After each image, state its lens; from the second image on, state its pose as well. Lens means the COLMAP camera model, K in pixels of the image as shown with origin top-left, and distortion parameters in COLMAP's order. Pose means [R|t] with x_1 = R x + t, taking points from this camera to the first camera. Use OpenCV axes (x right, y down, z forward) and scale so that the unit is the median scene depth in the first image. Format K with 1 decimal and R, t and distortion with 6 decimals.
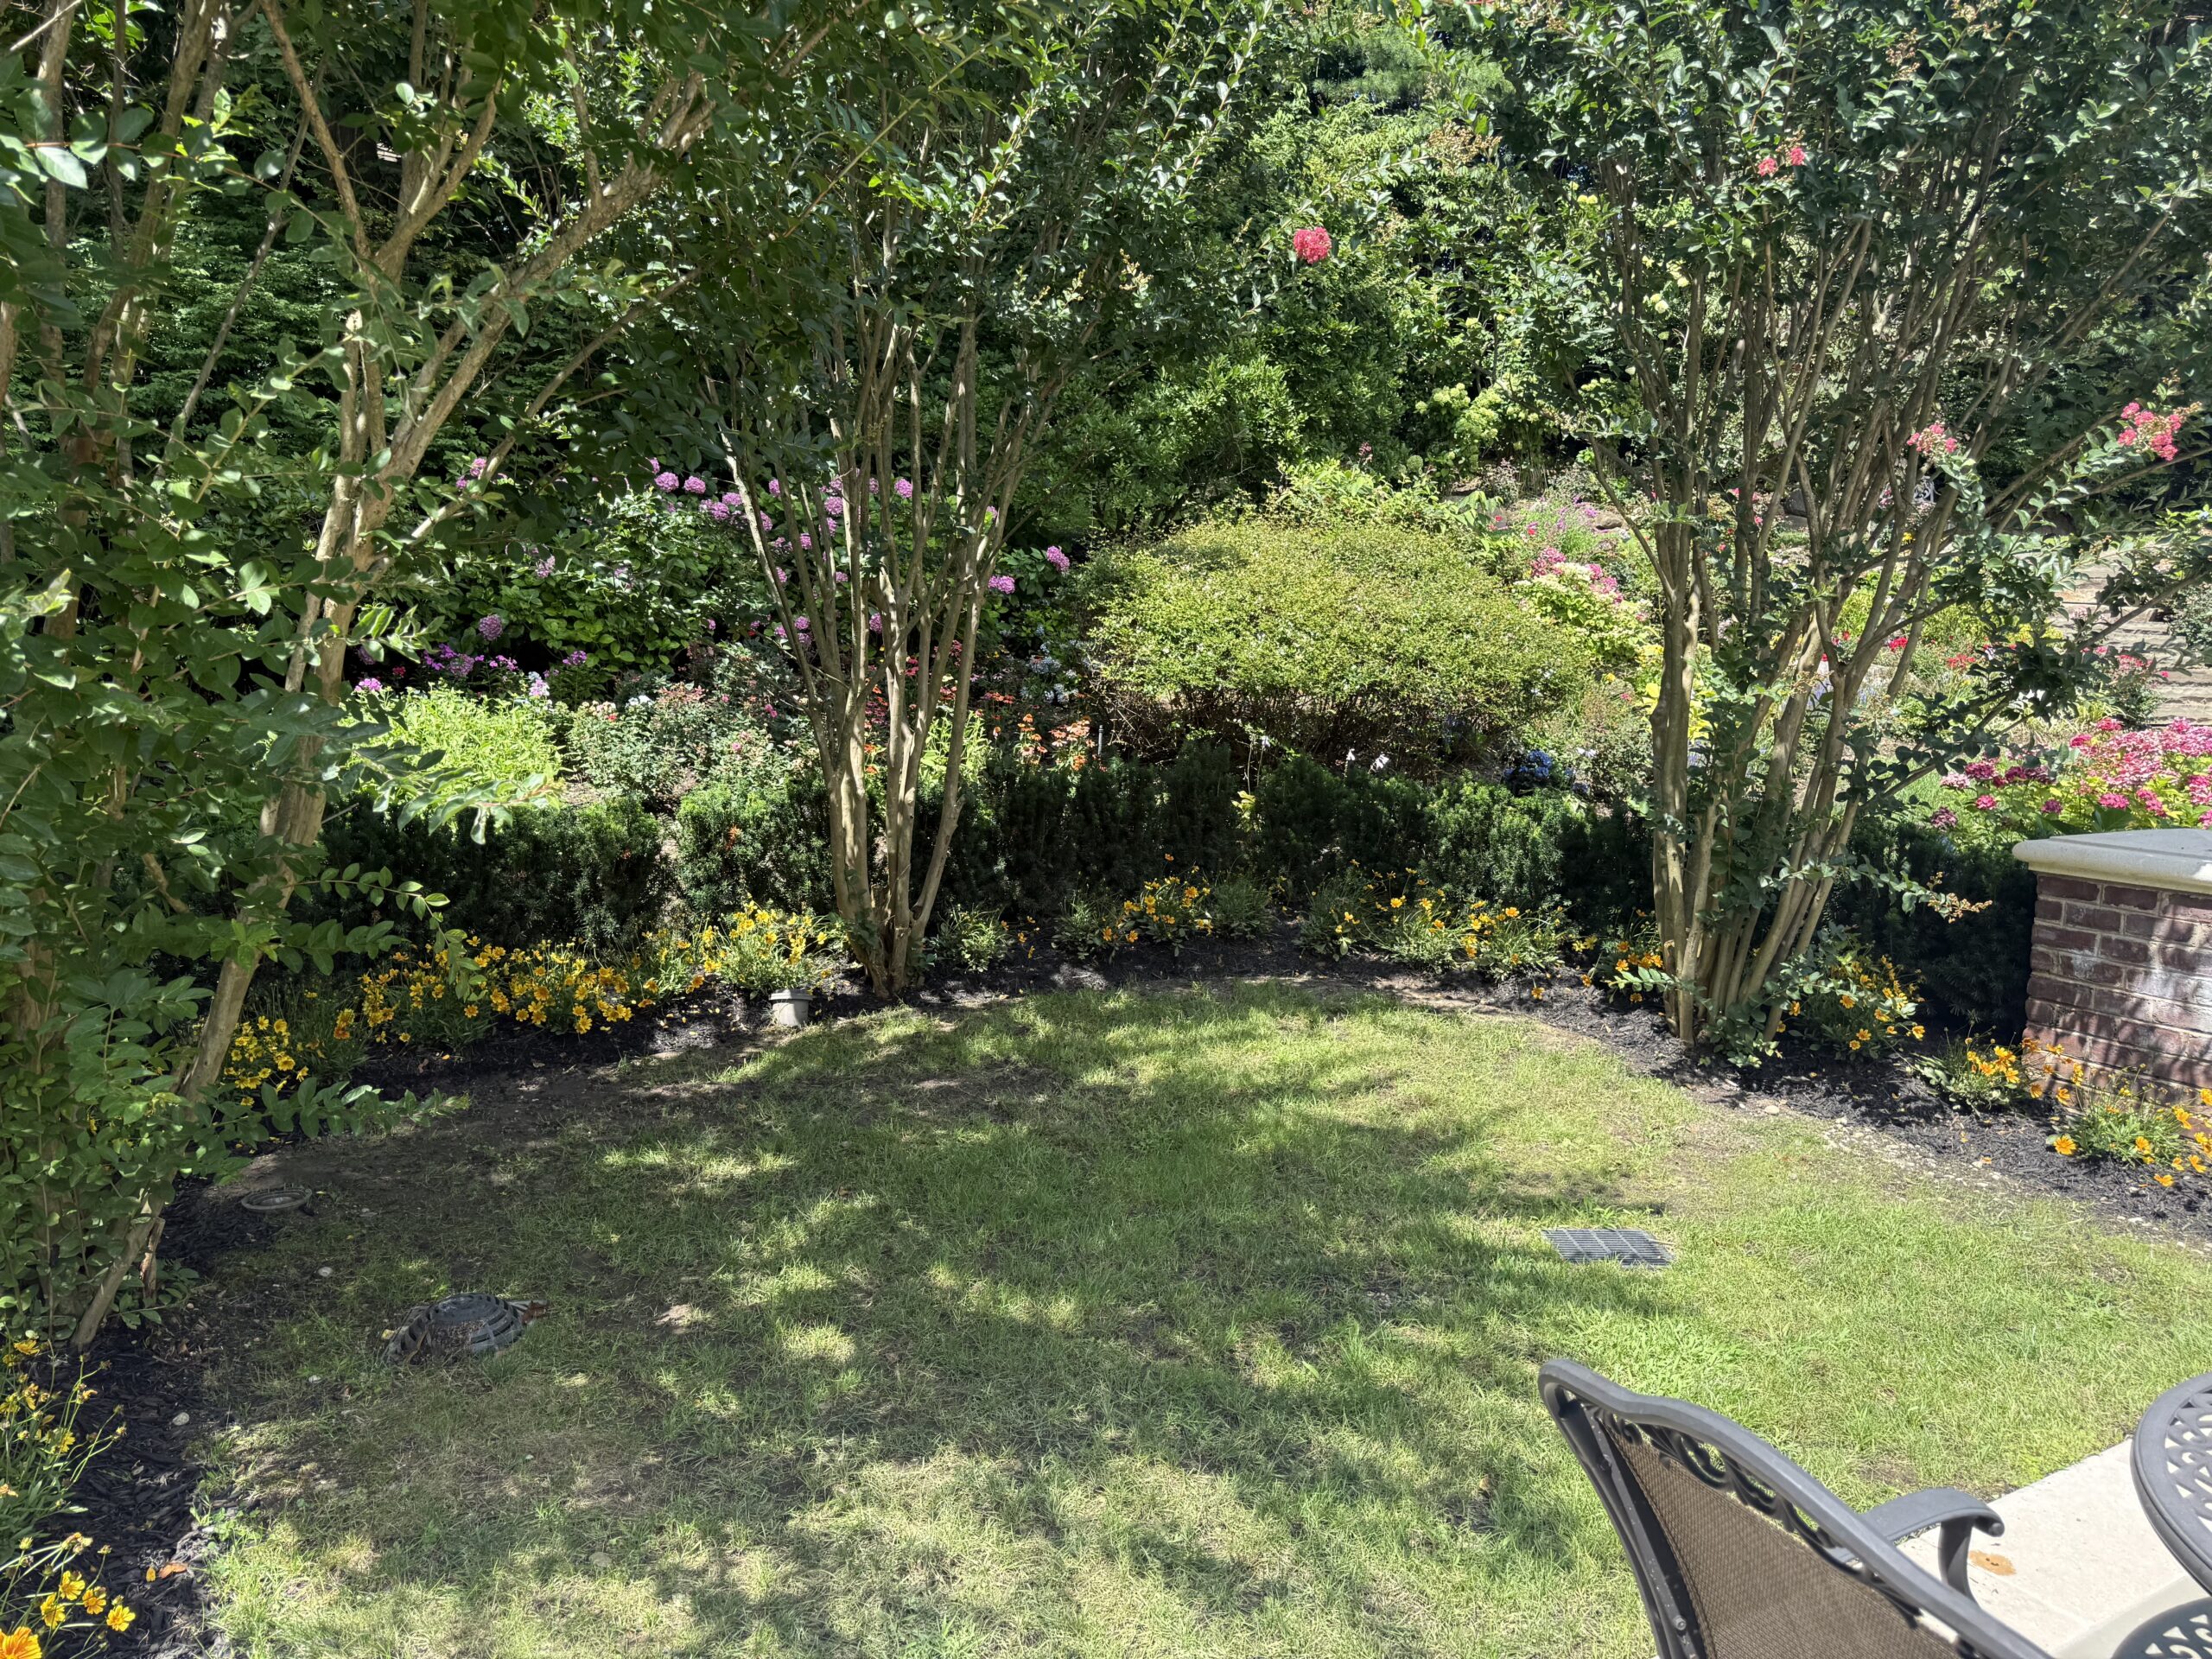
lens RADIAL K [[1581.9, 0, 1098.0], [0, 1581.9, 822.4], [0, 0, 1]] dist [-0.001360, -0.018127]
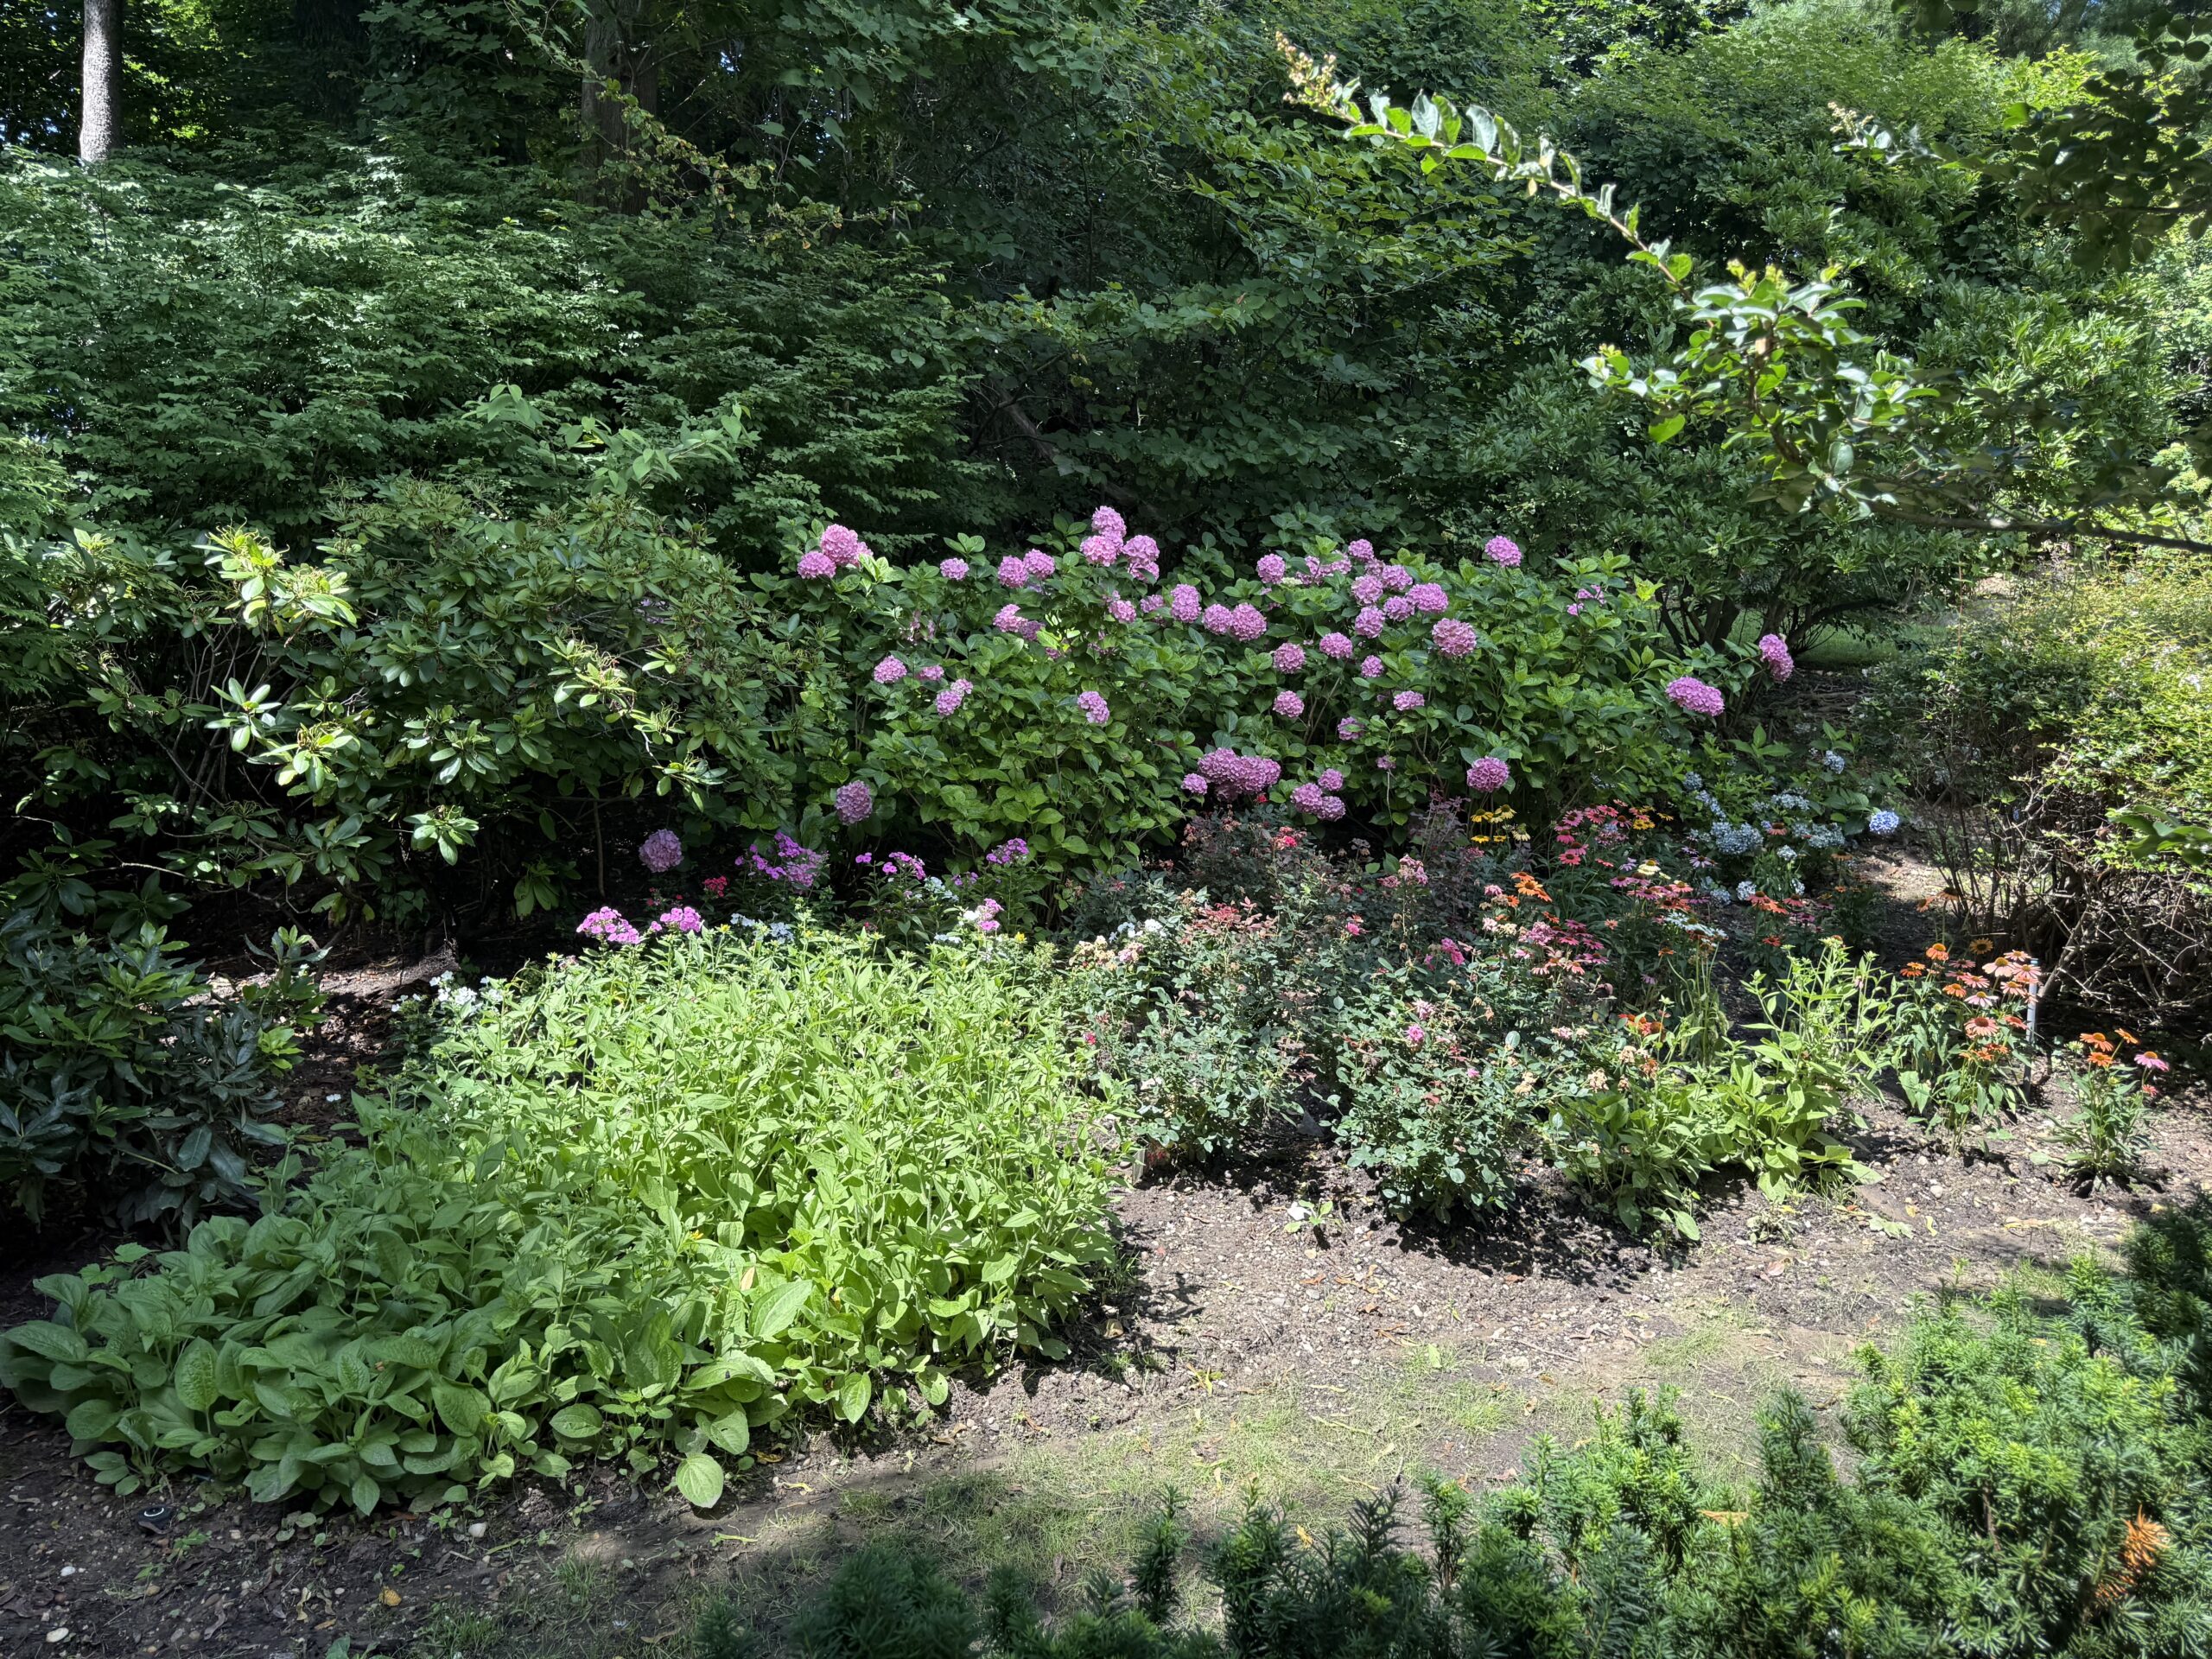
lens RADIAL K [[1581.9, 0, 1111.3], [0, 1581.9, 836.0], [0, 0, 1]] dist [-0.001360, -0.018127]
pose [[0.993180, -0.028217, -0.113125, -0.222503], [0.017008, 0.994956, -0.098855, -0.051077], [0.115344, 0.096257, 0.988651, 0.429701]]
